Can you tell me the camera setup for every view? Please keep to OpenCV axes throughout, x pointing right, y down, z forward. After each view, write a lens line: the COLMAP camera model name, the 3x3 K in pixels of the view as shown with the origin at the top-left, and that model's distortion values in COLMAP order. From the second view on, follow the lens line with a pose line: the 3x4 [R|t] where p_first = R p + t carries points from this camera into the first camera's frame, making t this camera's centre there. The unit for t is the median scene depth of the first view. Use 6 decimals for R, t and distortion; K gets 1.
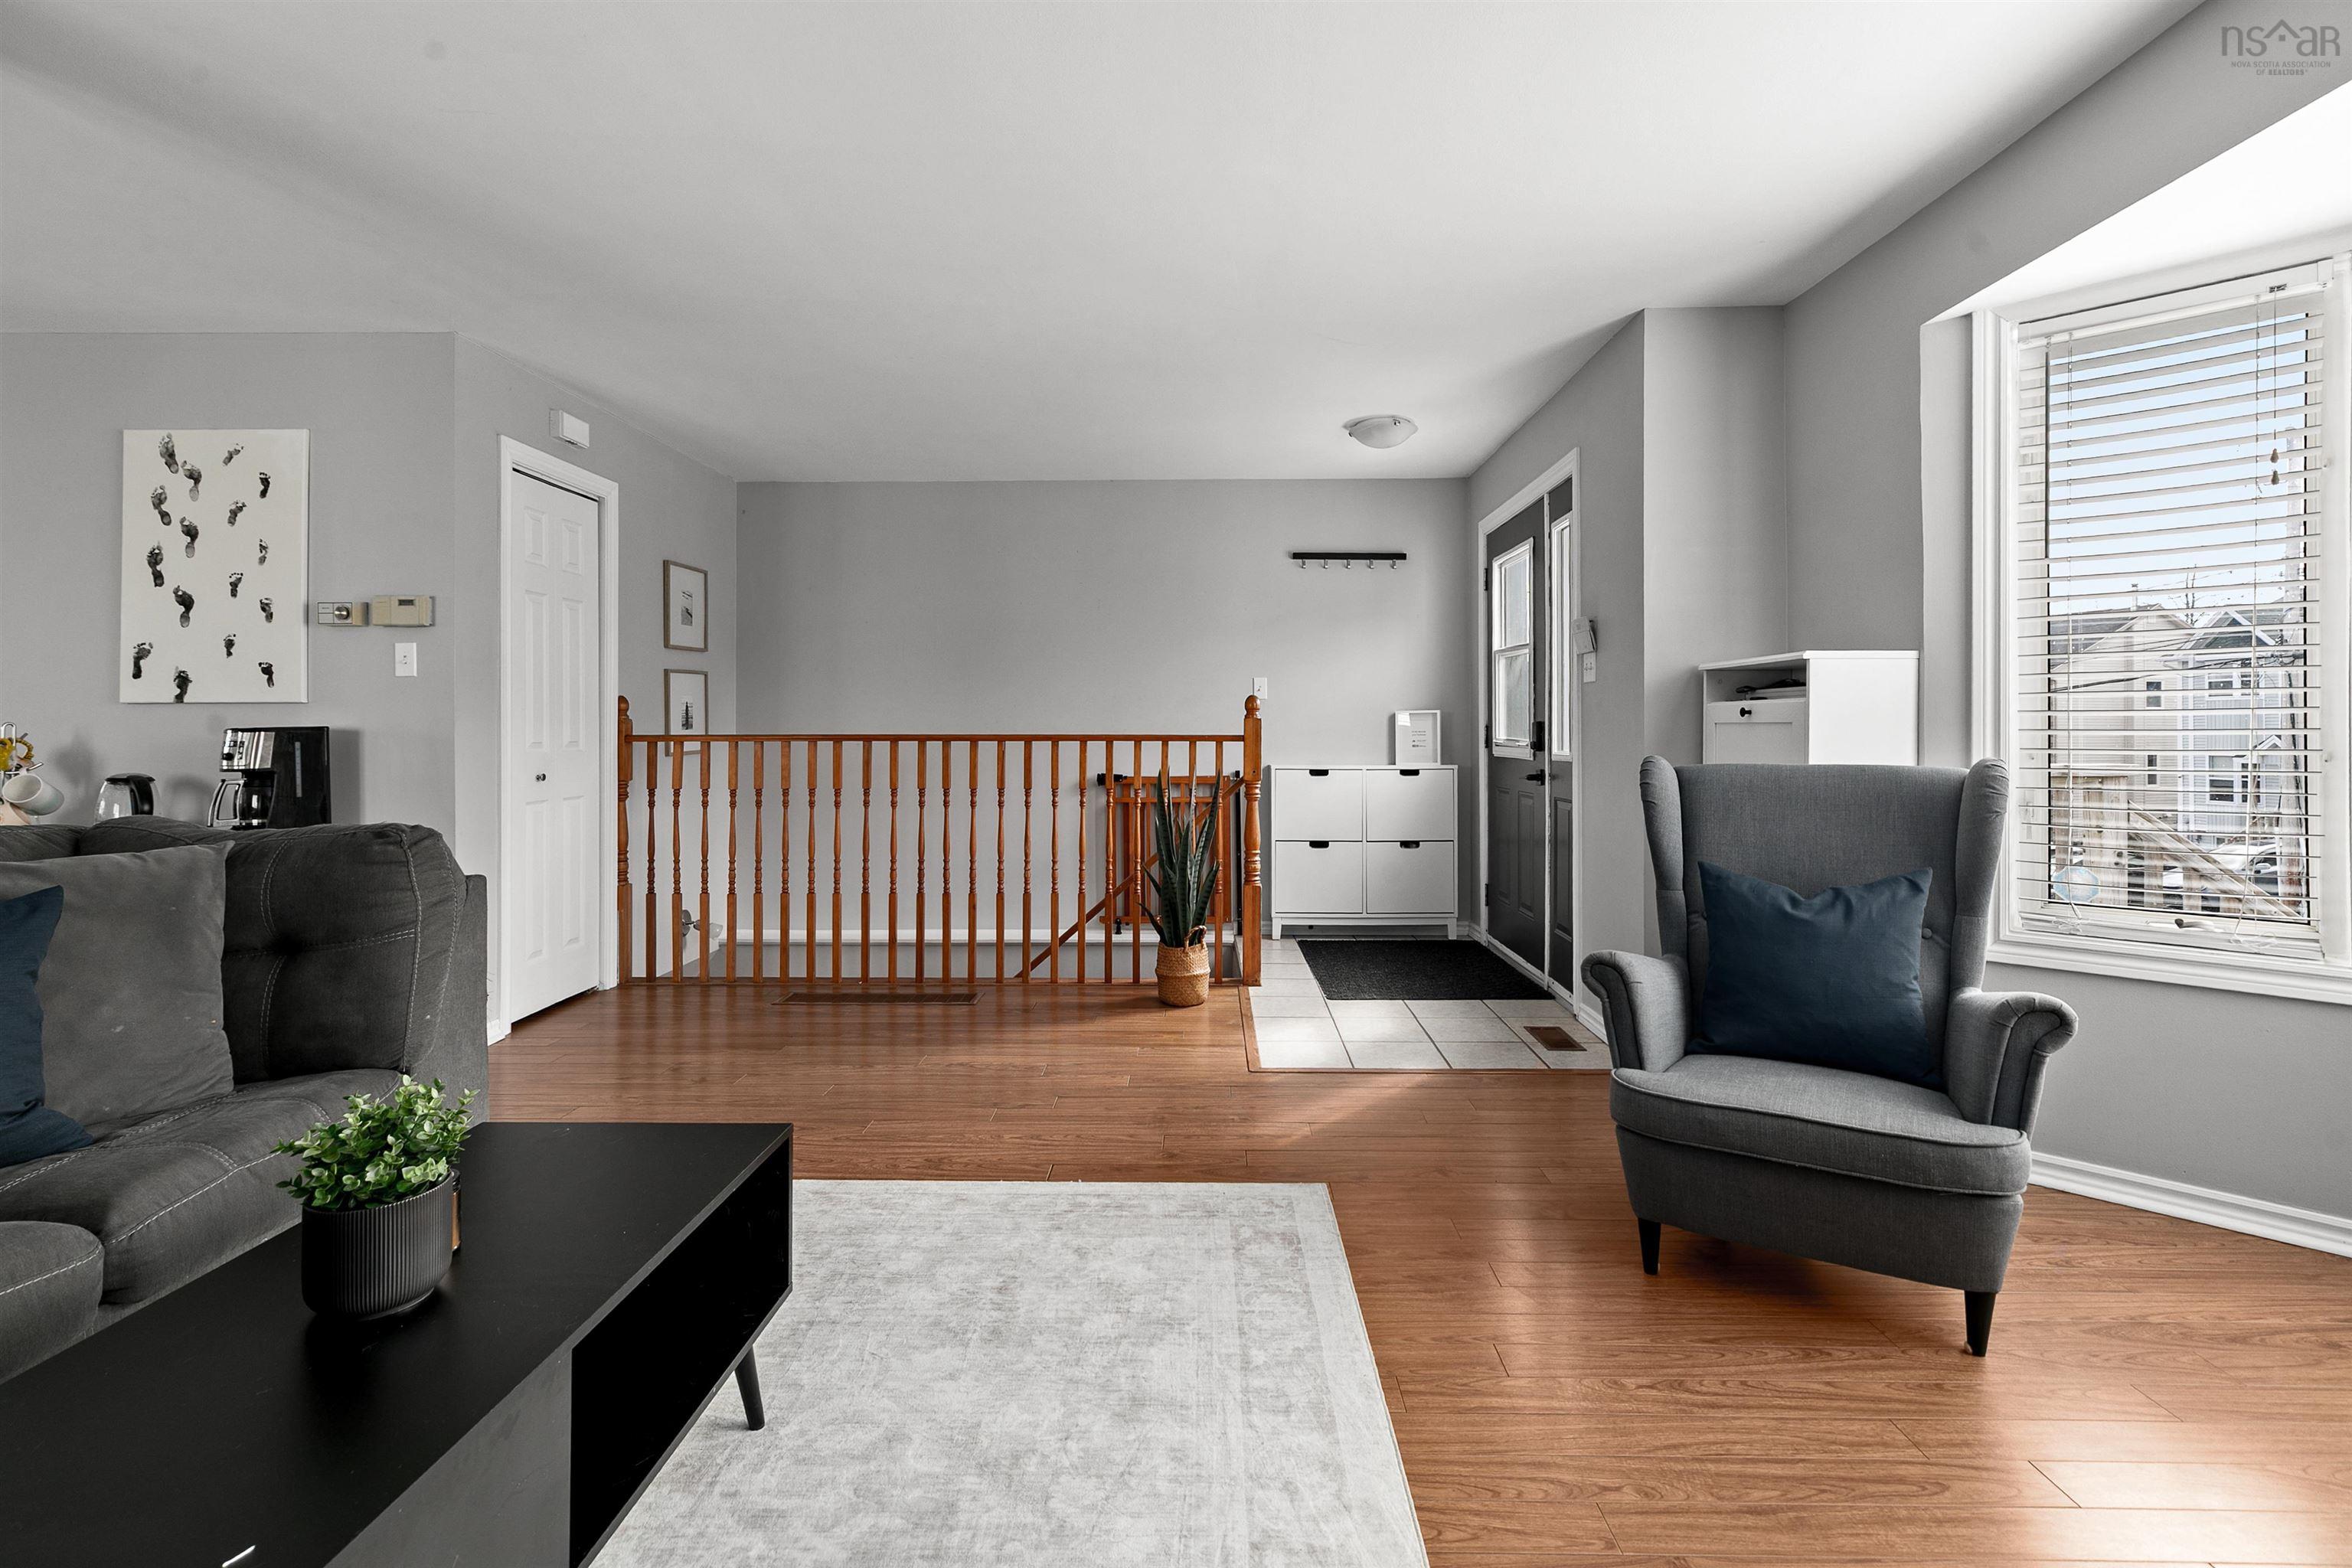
lens RADIAL K [[1081.5, 0, 1189.5], [0, 1081.5, 723.4], [0, 0, 1]] dist [0.008174, -0.000947]
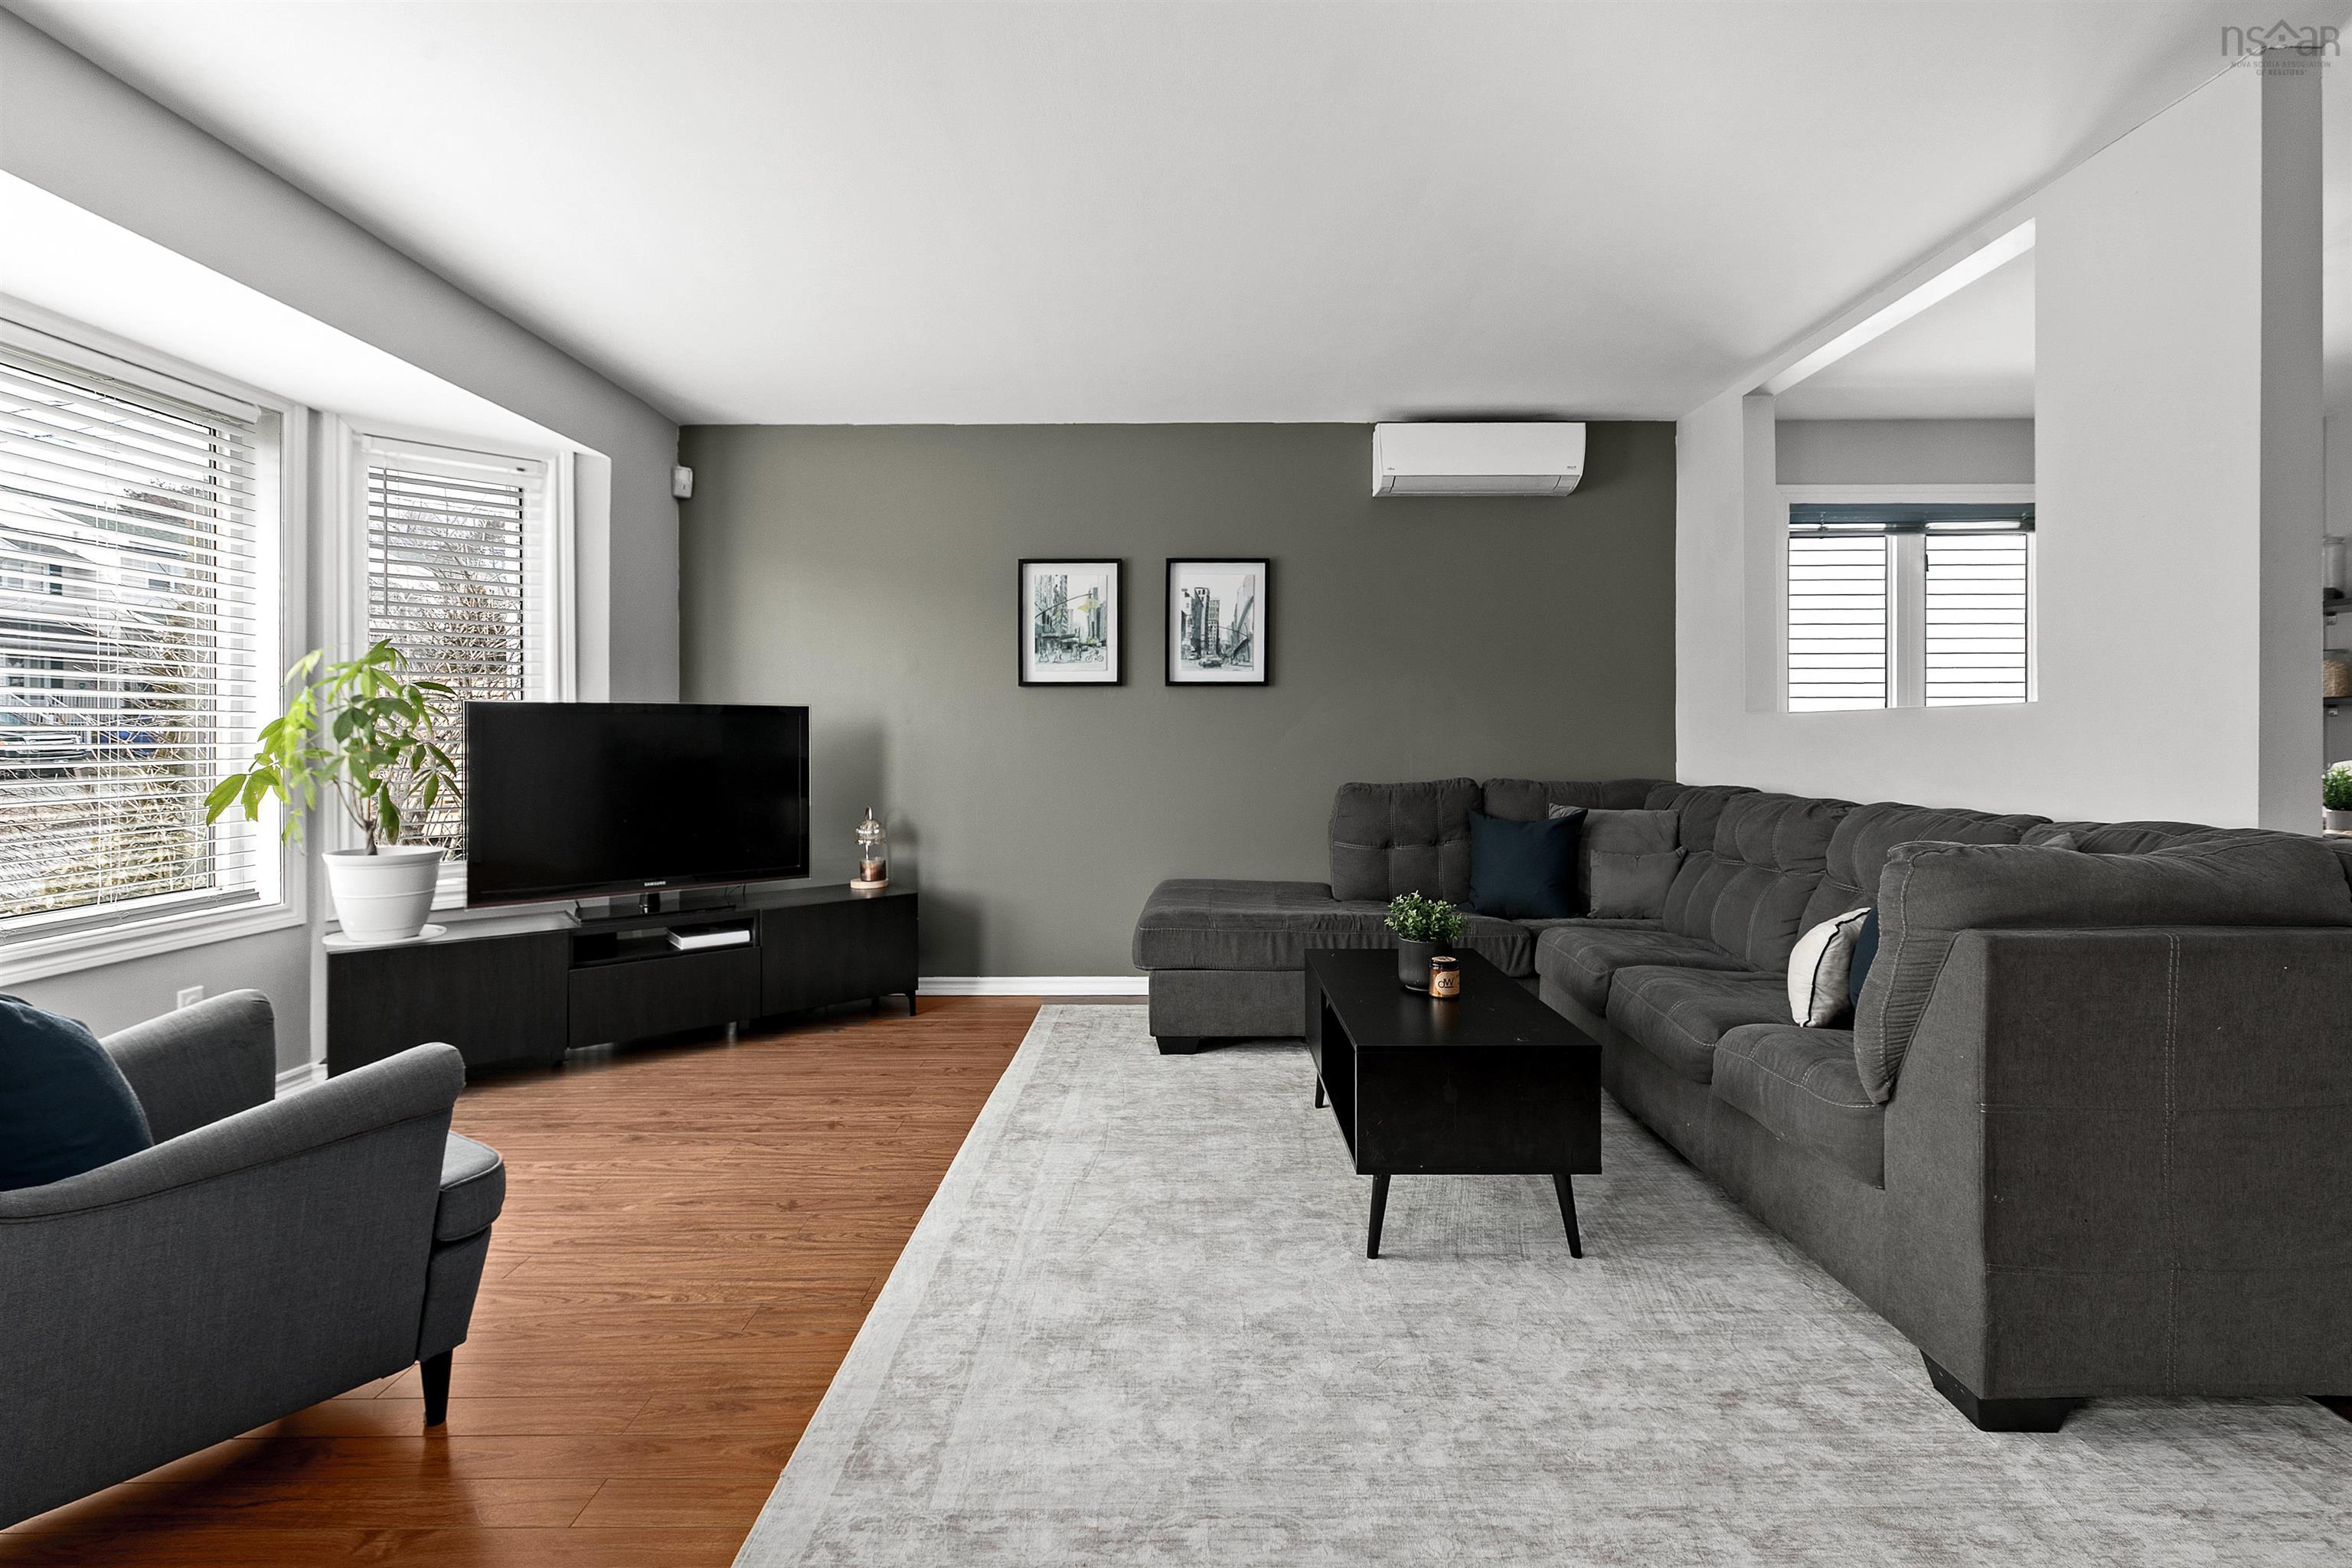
lens RADIAL K [[1081.5, 0, 1200.5], [0, 1081.5, 735.4], [0, 0, 1]] dist [0.008174, -0.000947]
pose [[-0.999693, 0.002596, -0.024653, -0.072505], [0.002739, 0.999980, -0.005783, 0.004120], [0.024637, -0.005848, -0.999679, 1.101252]]
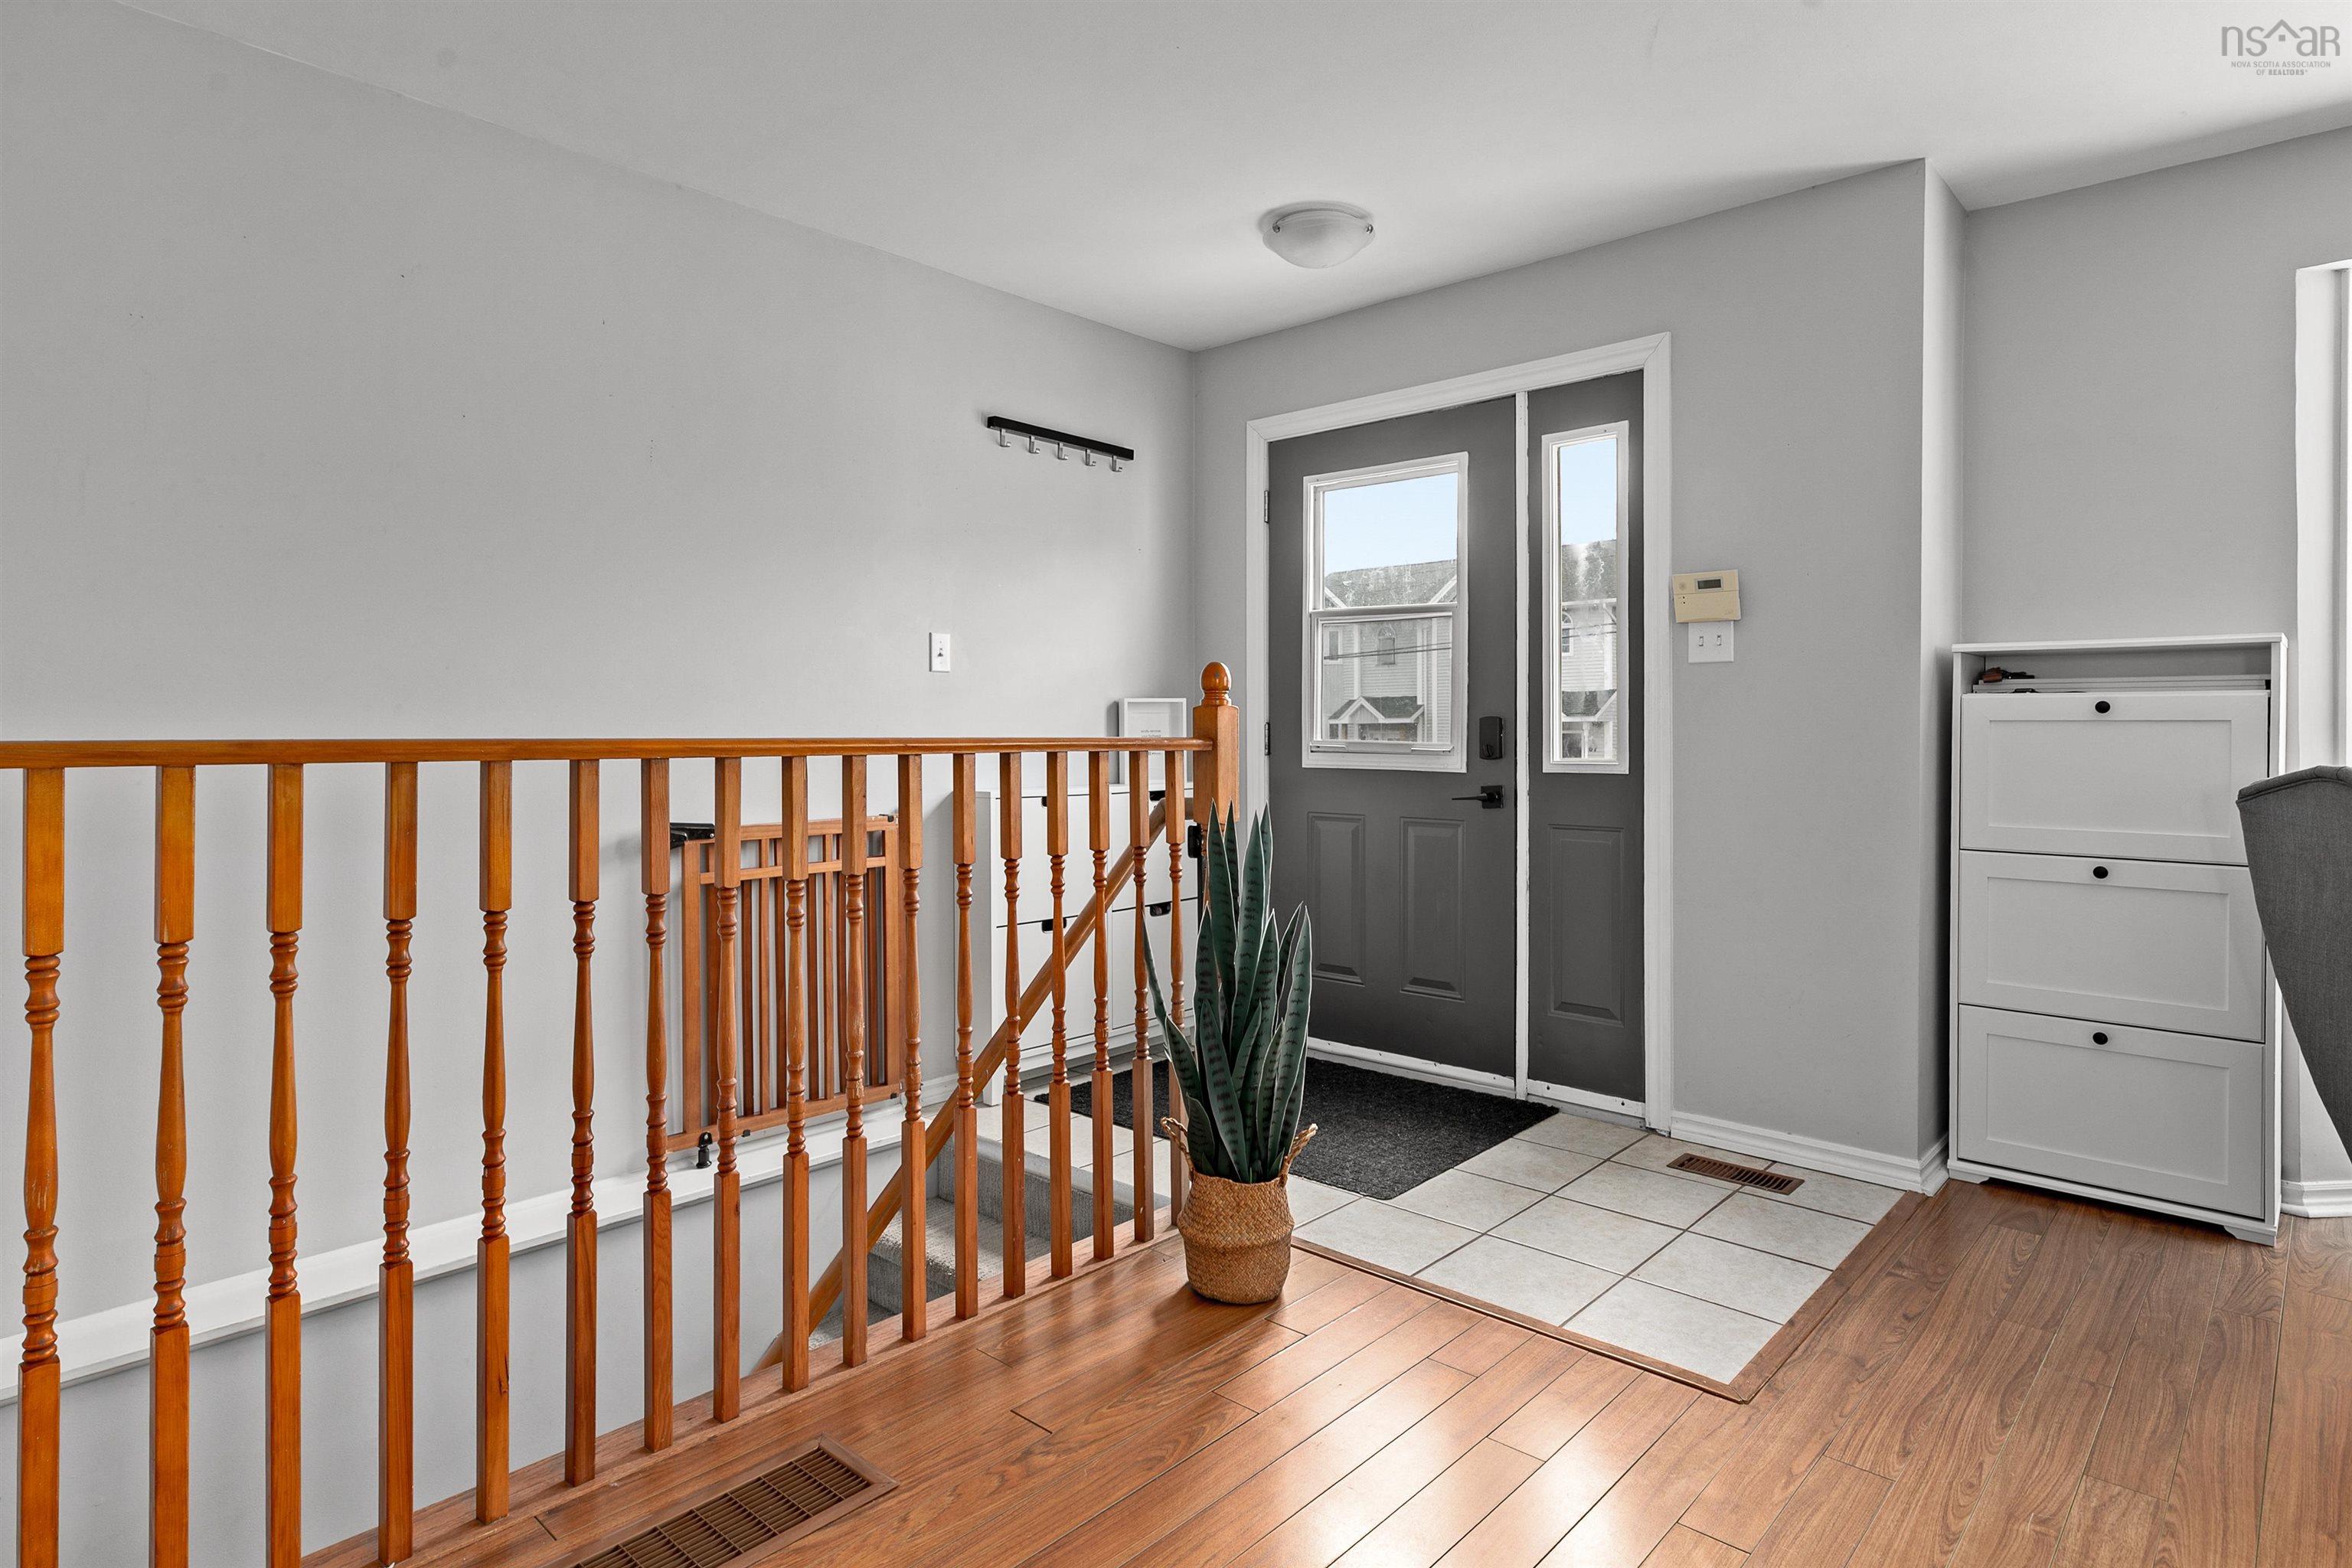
lens RADIAL K [[1294.3, 0, 1164.7], [0, 1294.3, 738.2], [0, 0, 1]] dist [0.002389, 0.001123]
pose [[0.671115, -0.008344, 0.741306, -0.552414], [-0.001171, 0.999923, 0.012315, 0.001410], [-0.741353, -0.009133, 0.671054, 0.760375]]
